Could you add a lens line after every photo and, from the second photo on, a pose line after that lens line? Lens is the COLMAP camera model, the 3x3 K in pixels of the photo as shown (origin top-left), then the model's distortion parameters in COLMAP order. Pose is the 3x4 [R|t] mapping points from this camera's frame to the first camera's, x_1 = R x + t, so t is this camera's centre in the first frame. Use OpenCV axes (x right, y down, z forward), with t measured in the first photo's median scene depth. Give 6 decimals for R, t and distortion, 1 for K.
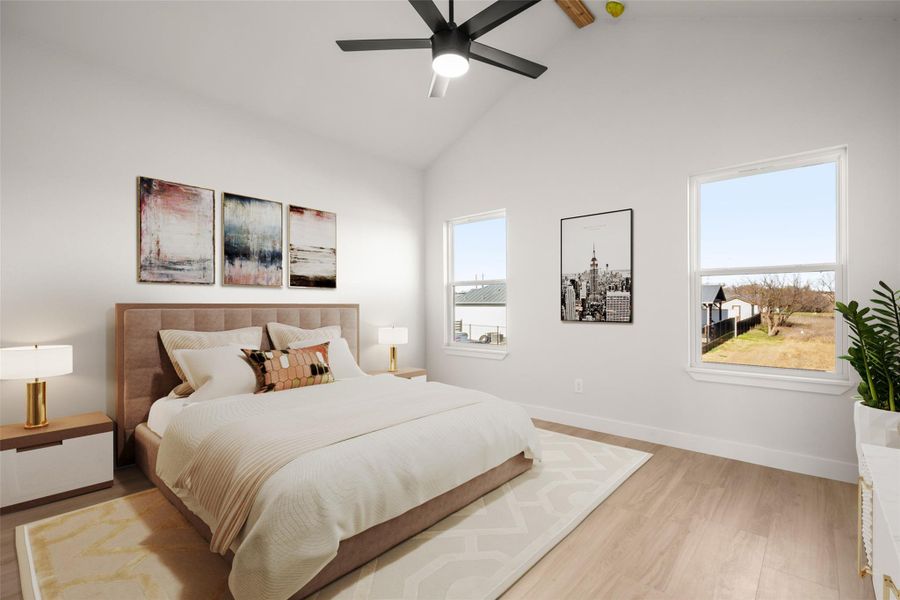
lens RADIAL K [[411.2, 0, 449.7], [0, 411.2, 296.9], [0, 0, 1]] dist [0.001201, 0.000303]
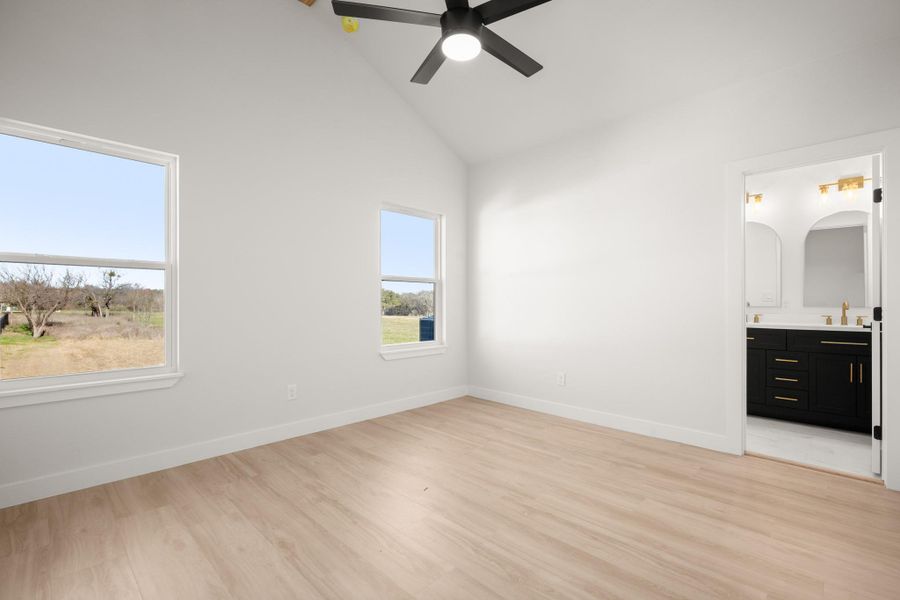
lens RADIAL K [[411.2, 0, 449.7], [0, 411.2, 296.9], [0, 0, 1]] dist [0.001201, 0.000303]
pose [[0.038069, 0.014794, 0.999166, -0.497337], [-0.020453, 0.999692, -0.014023, 0.009881], [-0.999066, -0.019902, 0.038360, 0.528917]]
